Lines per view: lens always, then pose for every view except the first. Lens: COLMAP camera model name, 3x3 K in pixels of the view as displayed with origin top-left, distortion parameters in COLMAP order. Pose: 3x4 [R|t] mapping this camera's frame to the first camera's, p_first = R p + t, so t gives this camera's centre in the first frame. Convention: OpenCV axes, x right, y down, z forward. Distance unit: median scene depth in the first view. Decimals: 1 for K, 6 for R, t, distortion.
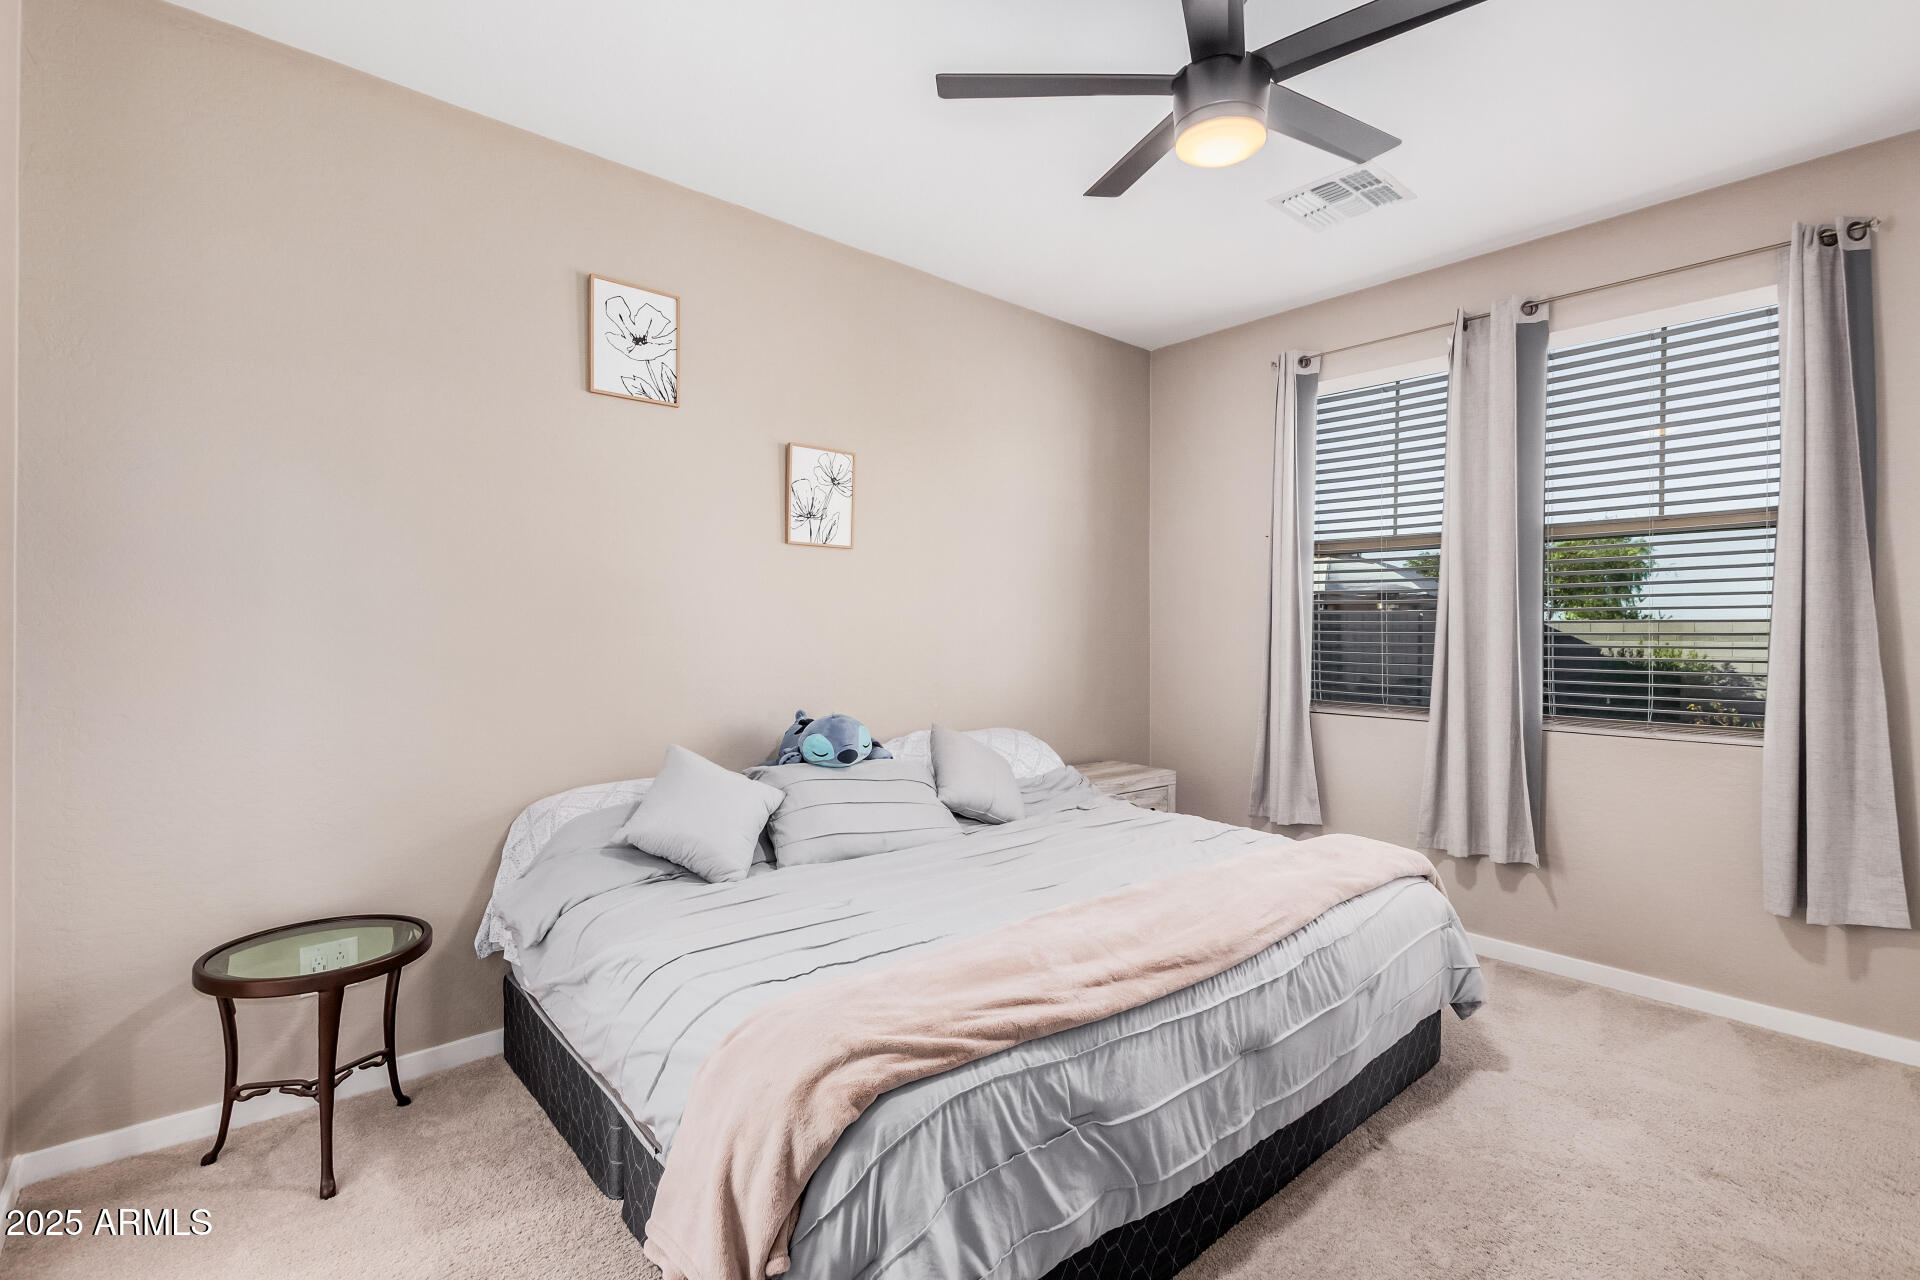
lens RADIAL K [[883.7, 0, 960.4], [0, 883.7, 647.5], [0, 0, 1]] dist [-0.001027, -0.000232]
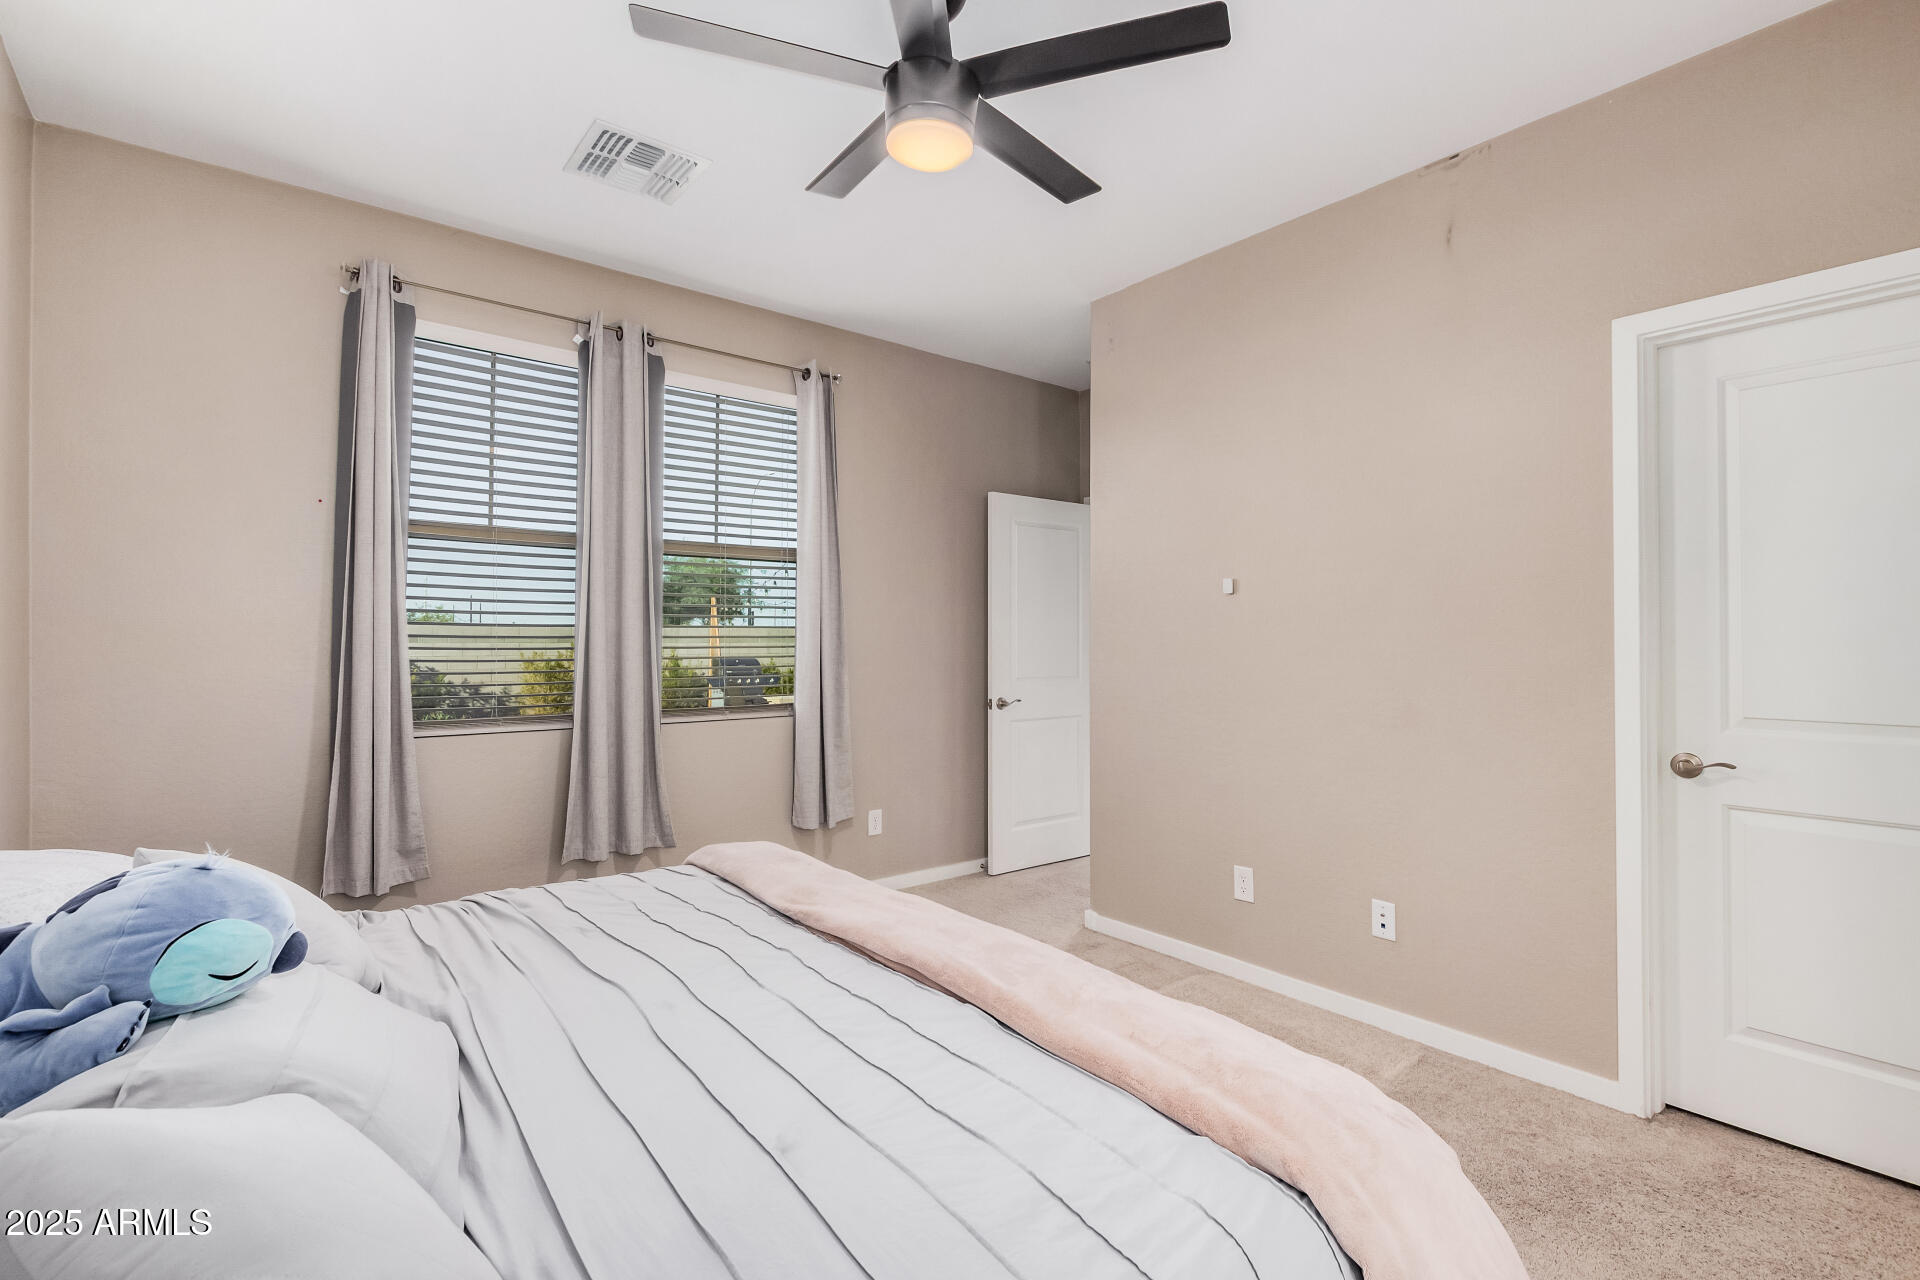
lens RADIAL K [[883.7, 0, 960.4], [0, 883.7, 647.5], [0, 0, 1]] dist [-0.001027, -0.000232]
pose [[0.049042, -0.016890, 0.998654, -0.454932], [0.009507, 0.999820, 0.016443, -0.017301], [-0.998751, 0.008688, 0.049193, 0.589118]]
